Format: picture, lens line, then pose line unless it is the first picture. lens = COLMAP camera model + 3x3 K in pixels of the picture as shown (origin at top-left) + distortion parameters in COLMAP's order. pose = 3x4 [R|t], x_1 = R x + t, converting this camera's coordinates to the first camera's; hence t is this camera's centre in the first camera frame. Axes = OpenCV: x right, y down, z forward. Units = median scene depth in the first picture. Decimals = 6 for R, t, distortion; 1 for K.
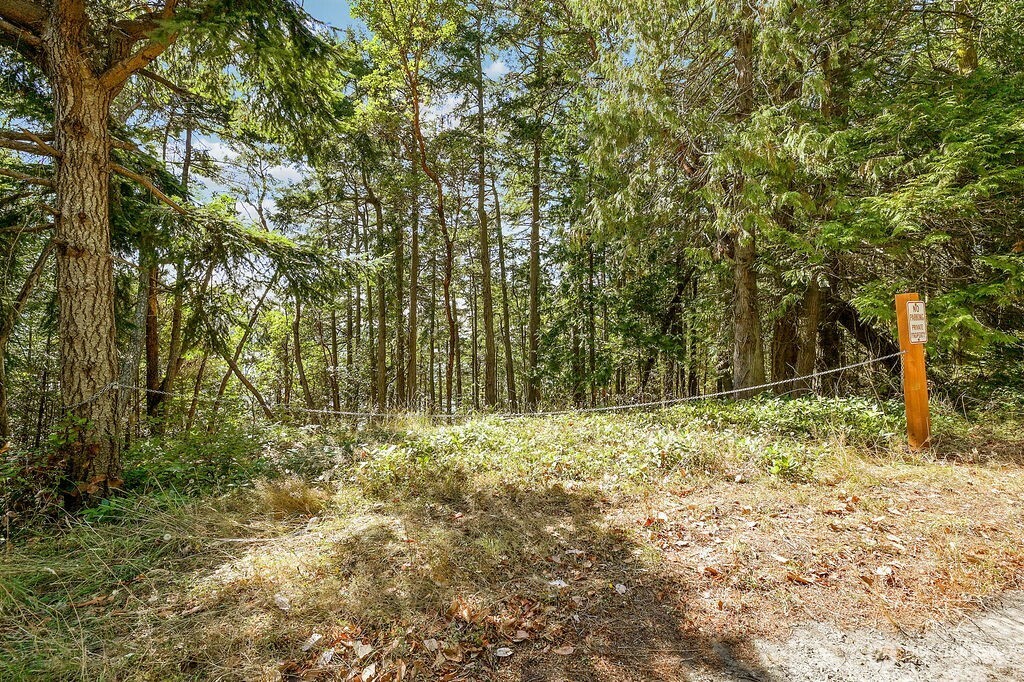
lens RADIAL K [[412.3, 0, 509.7], [0, 412.3, 343.4], [0, 0, 1]] dist [0.000201, 0.000010]
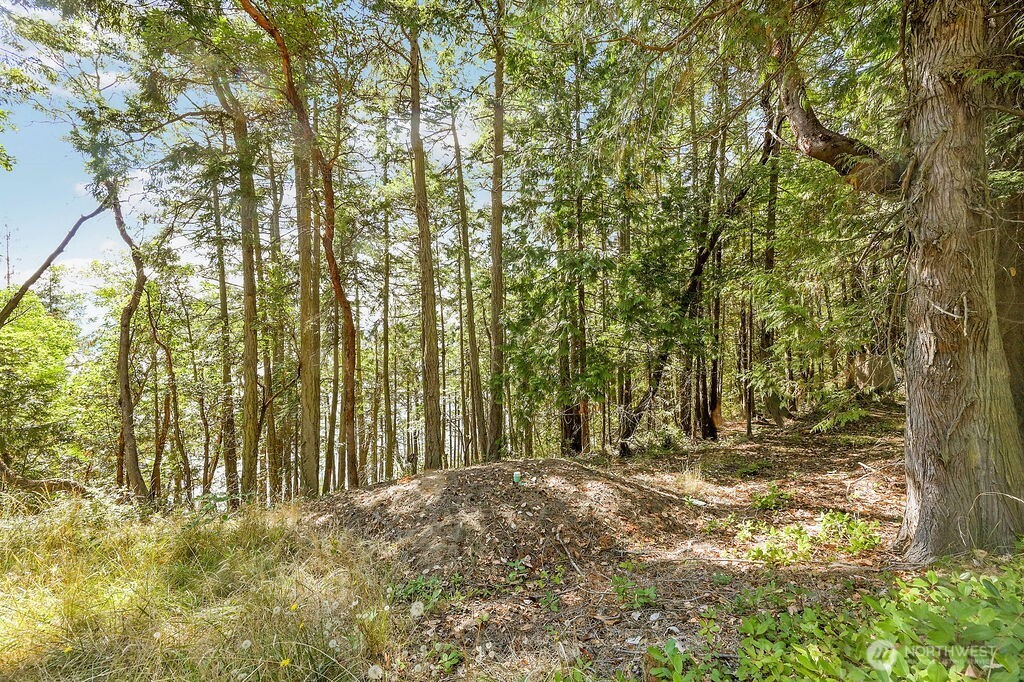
lens RADIAL K [[412.3, 0, 514.0], [0, 412.3, 341.4], [0, 0, 1]] dist [0.000201, 0.000010]
pose [[0.999911, -0.007878, -0.010748, 0.091766], [0.008014, 0.999888, 0.012666, 0.003835], [0.010647, -0.012751, 0.999862, 0.293817]]
